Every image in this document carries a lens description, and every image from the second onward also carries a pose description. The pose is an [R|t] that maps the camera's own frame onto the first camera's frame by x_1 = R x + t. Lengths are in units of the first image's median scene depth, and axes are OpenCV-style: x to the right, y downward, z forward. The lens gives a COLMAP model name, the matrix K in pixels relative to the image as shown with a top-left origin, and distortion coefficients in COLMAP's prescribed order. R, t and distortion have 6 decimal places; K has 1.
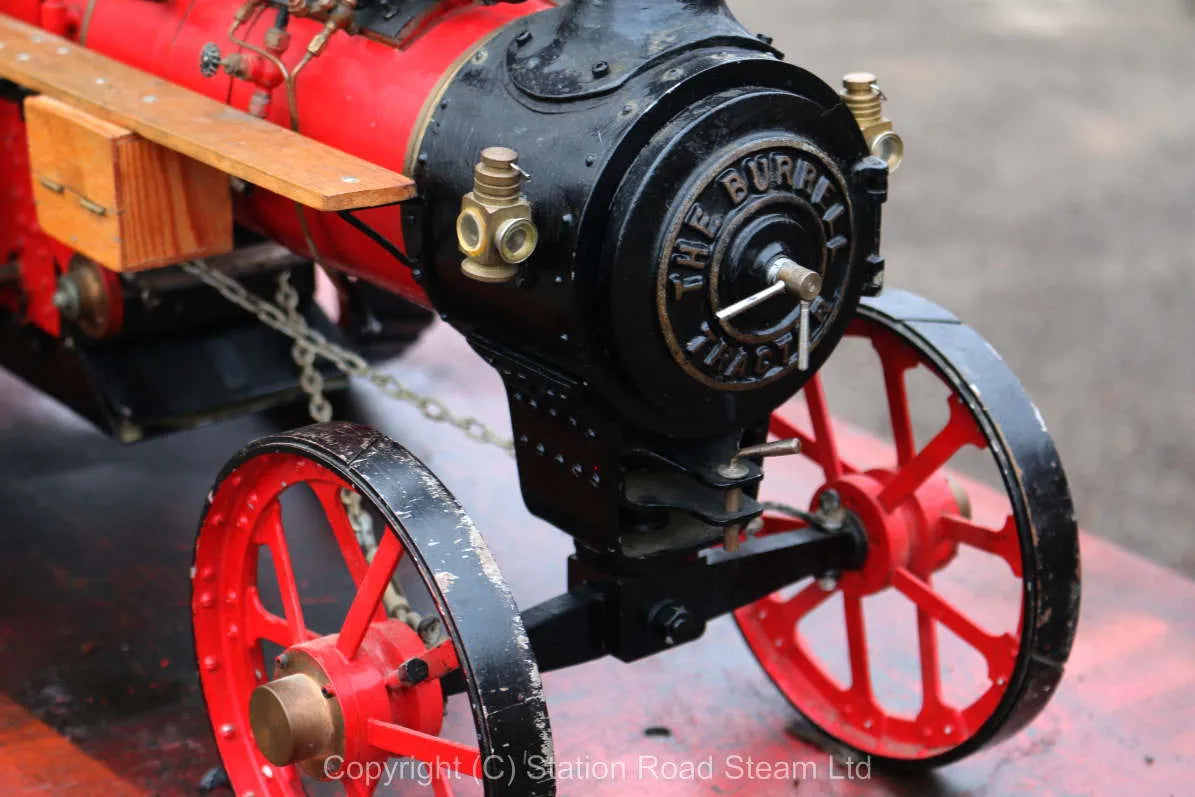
lens RADIAL K [[2835.2, 0, 560.8], [0, 2835.2, 398.4], [0, 0, 1]] dist [-0.011661, -0.258250]
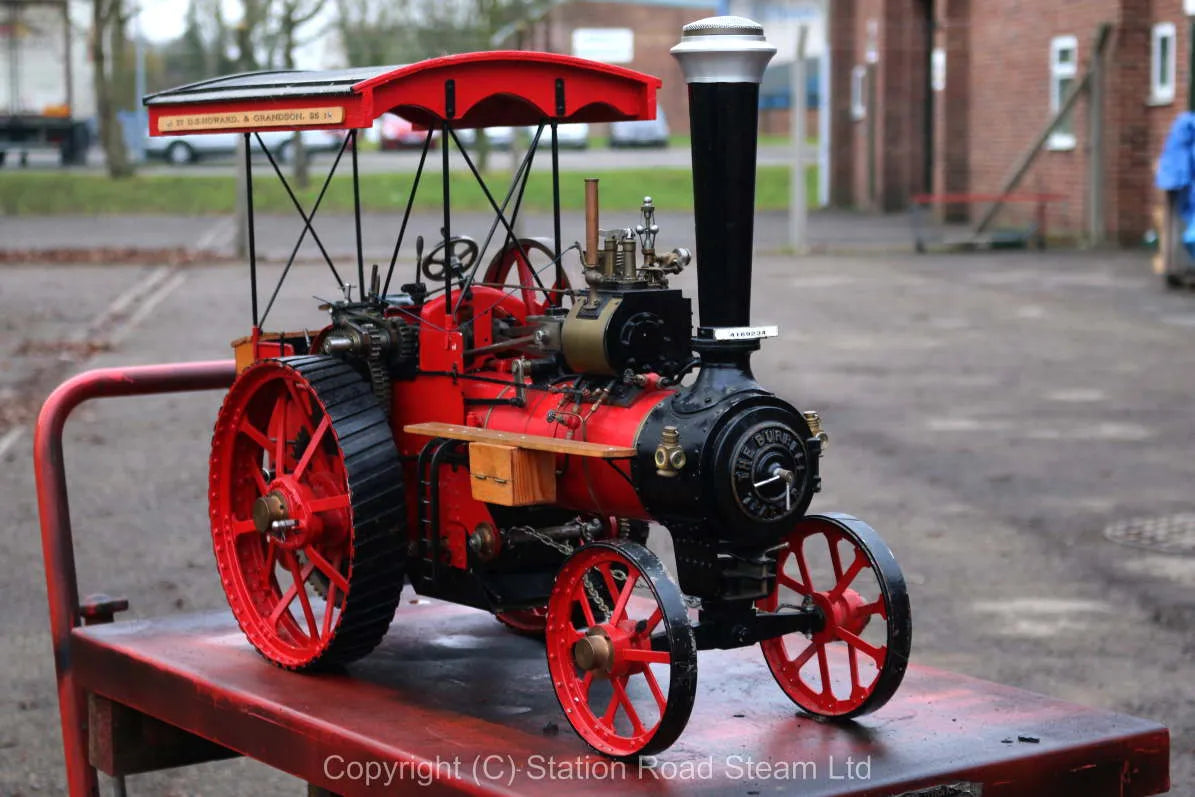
lens RADIAL K [[2436.4, 0, 597.5], [0, 2436.4, 398.5], [0, 0, 1]] dist [0.020631, -0.325403]
pose [[0.999467, -0.017807, -0.027347, -0.025195], [0.010277, 0.967110, -0.254149, 0.431279], [0.030973, 0.253733, 0.966778, -1.129019]]
